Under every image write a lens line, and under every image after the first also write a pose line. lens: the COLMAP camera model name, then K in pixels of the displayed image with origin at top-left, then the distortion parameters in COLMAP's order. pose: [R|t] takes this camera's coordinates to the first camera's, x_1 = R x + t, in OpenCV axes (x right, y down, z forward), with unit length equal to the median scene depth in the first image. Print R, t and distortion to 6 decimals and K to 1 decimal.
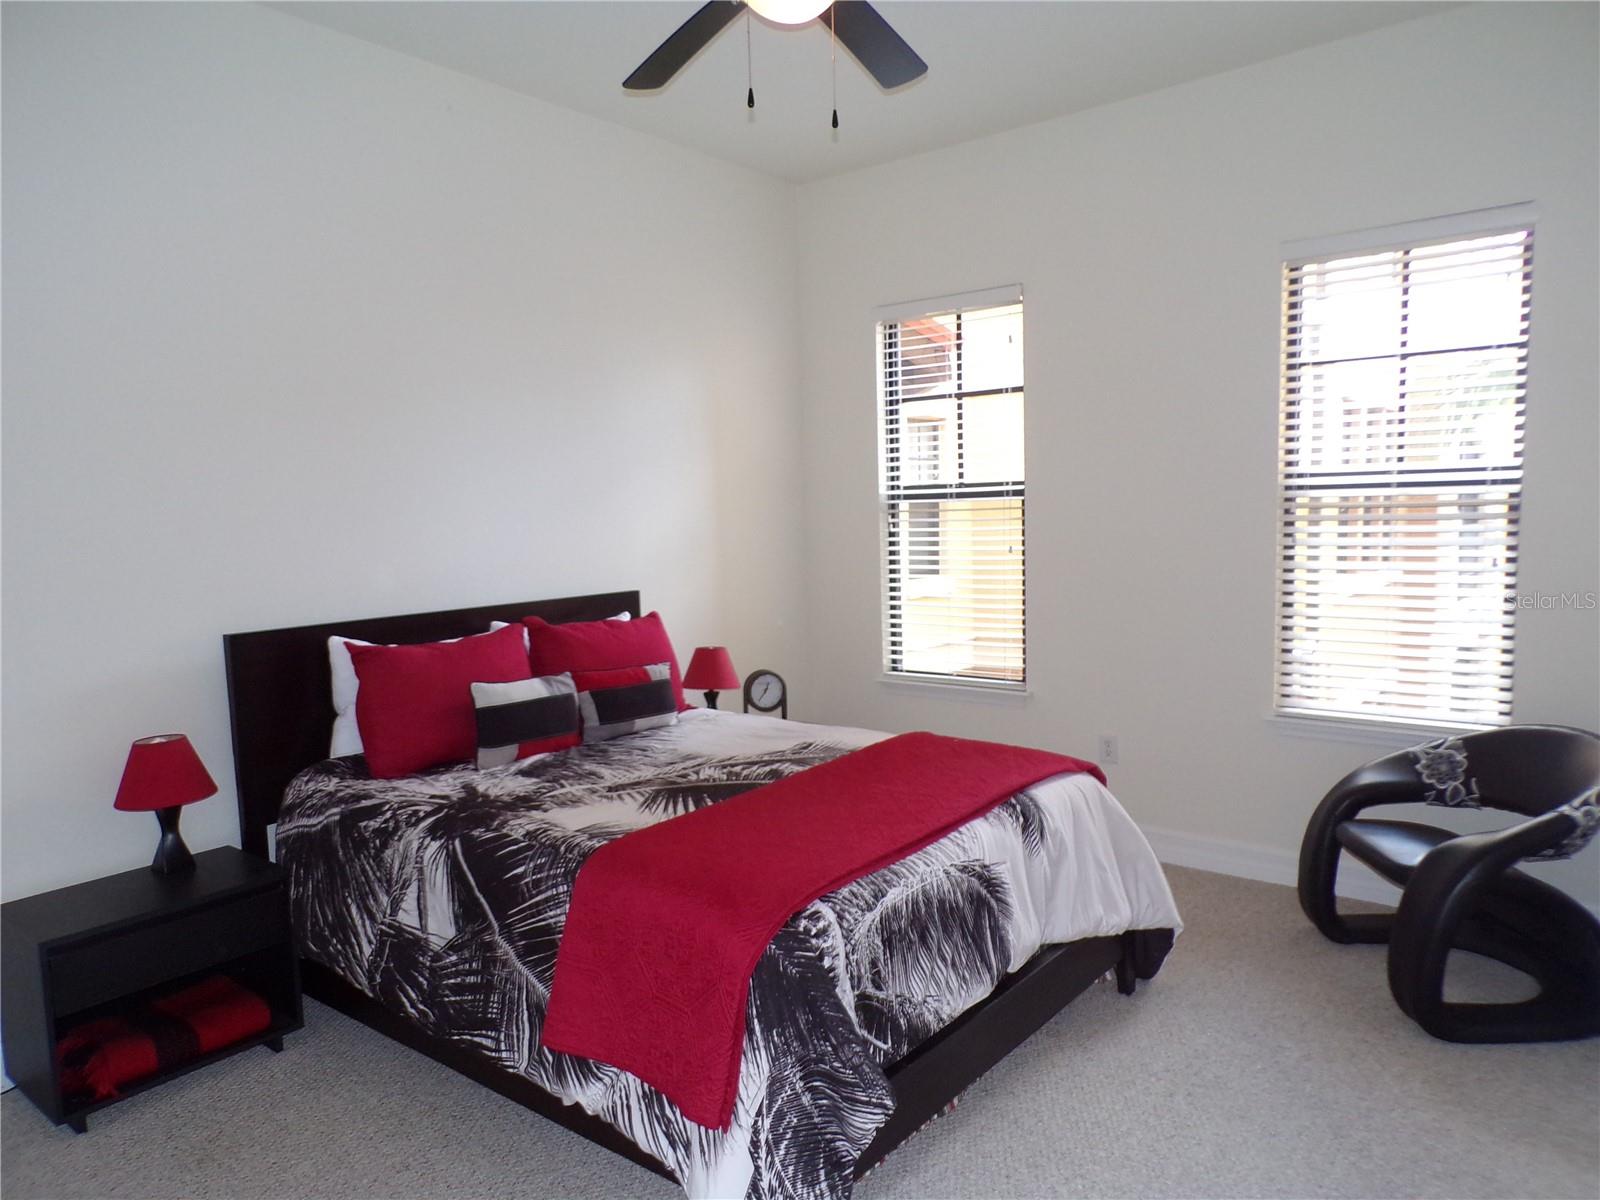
lens RADIAL K [[1092.8, 0, 810.9], [0, 1092.8, 605.8], [0, 0, 1]] dist [0.012257, 0.005913]
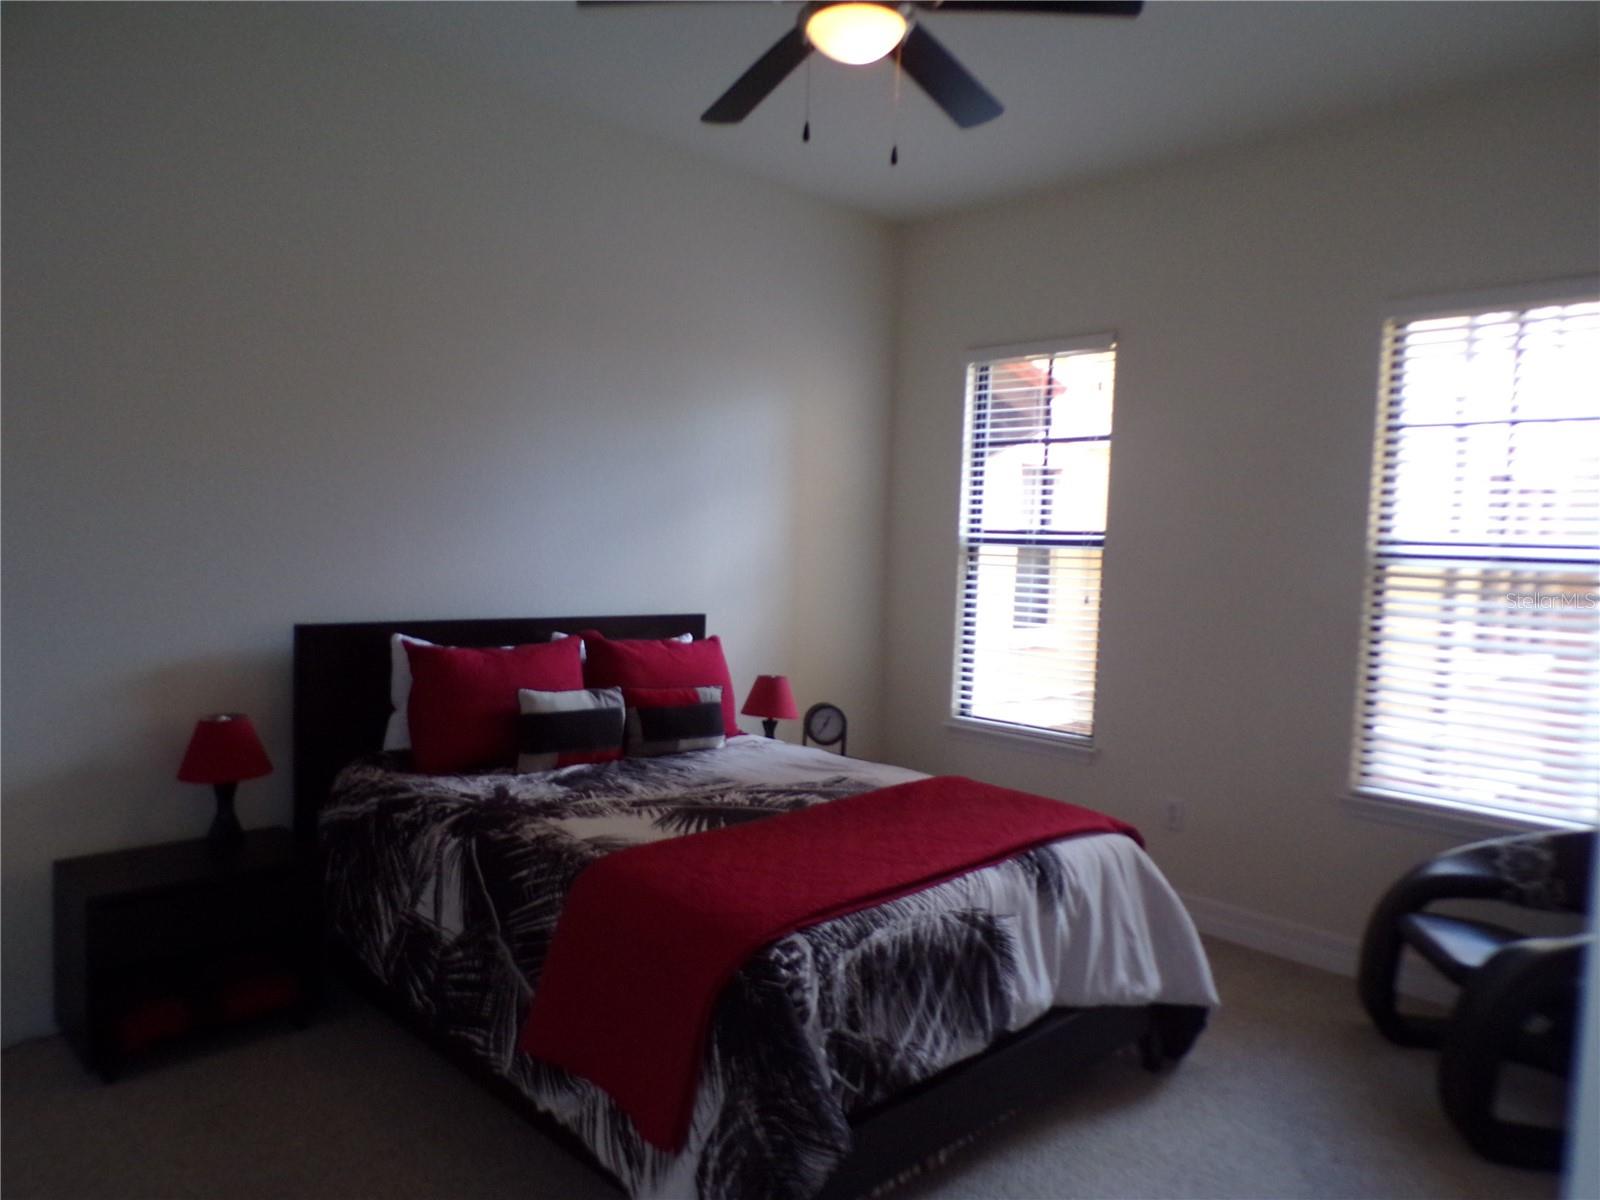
lens RADIAL K [[1092.8, 0, 813.8], [0, 1092.8, 608.5], [0, 0, 1]] dist [0.012257, 0.005913]
pose [[0.991281, 0.071674, -0.110566, 0.080981], [-0.075398, 0.996706, -0.029867, 0.005498], [0.108062, 0.037943, 0.993420, 0.008018]]
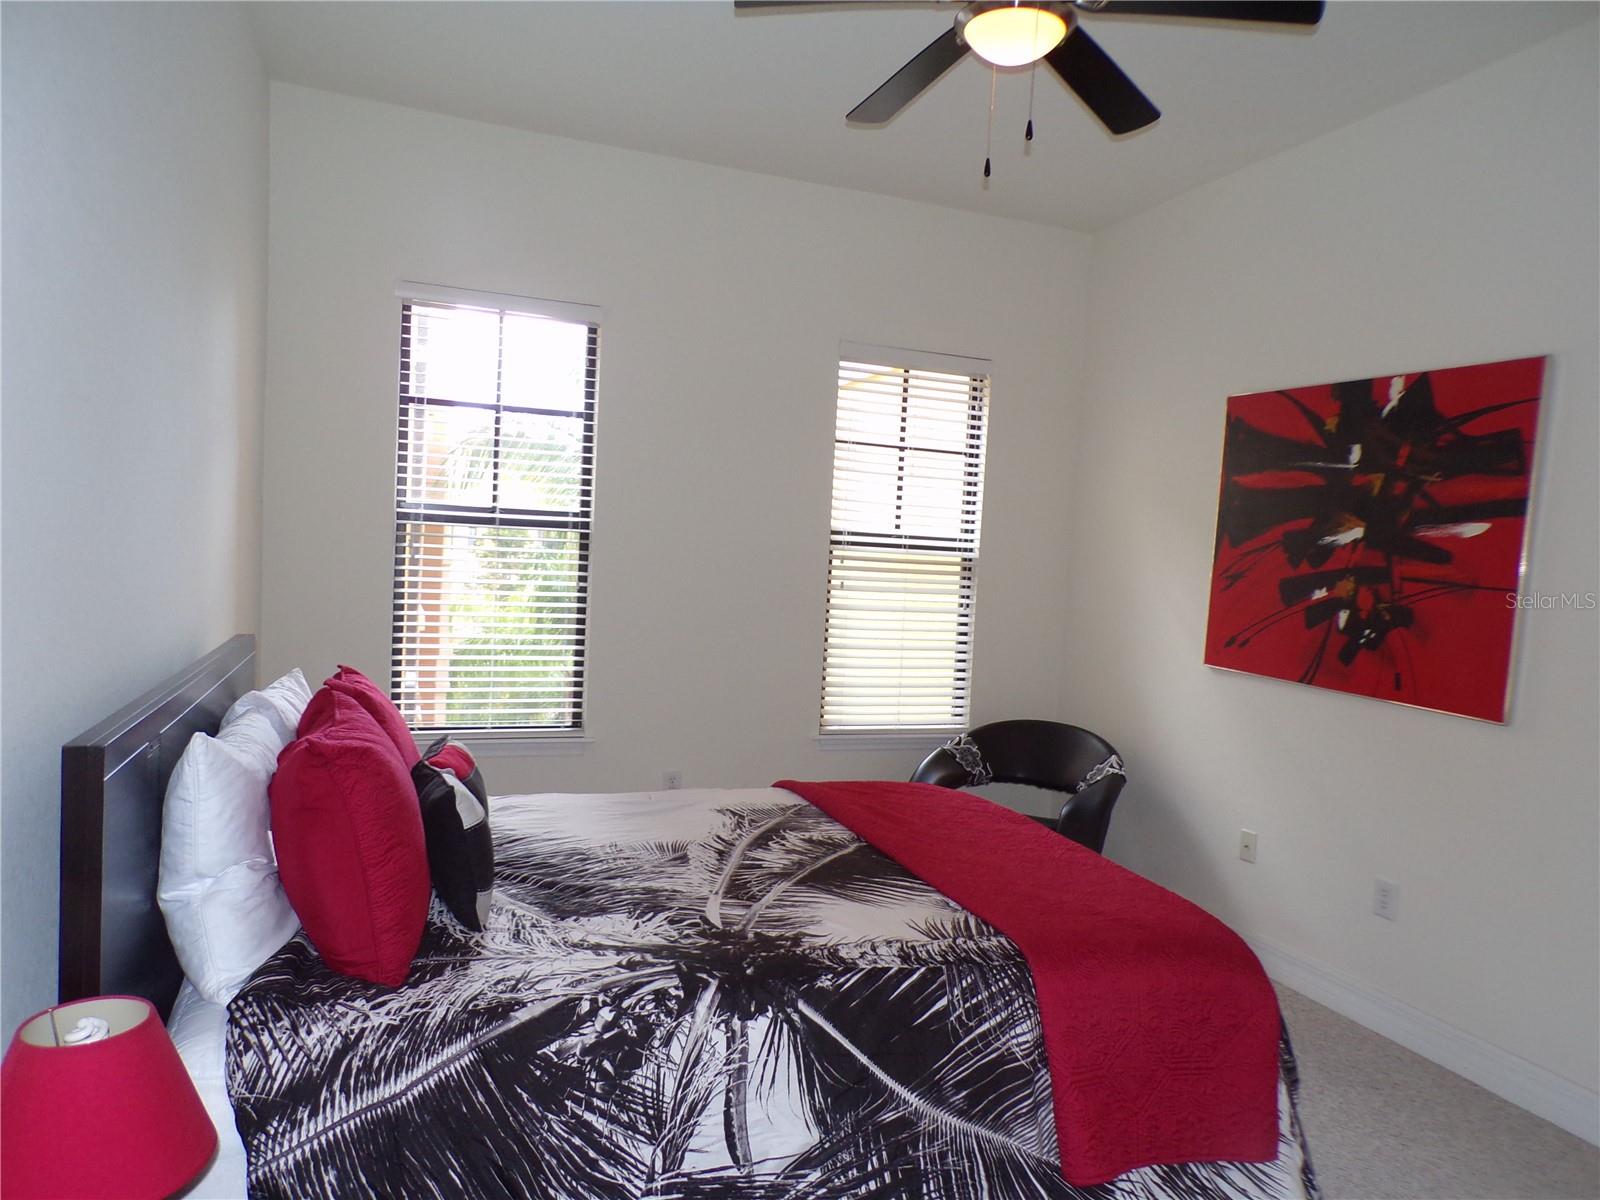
lens RADIAL K [[1092.8, 0, 801.0], [0, 1092.8, 593.9], [0, 0, 1]] dist [0.012257, 0.005913]
pose [[0.511279, 0.018718, 0.859211, -0.831225], [0.013520, 0.999464, -0.029819, -0.021852], [-0.859308, 0.026862, 0.510752, 0.575489]]
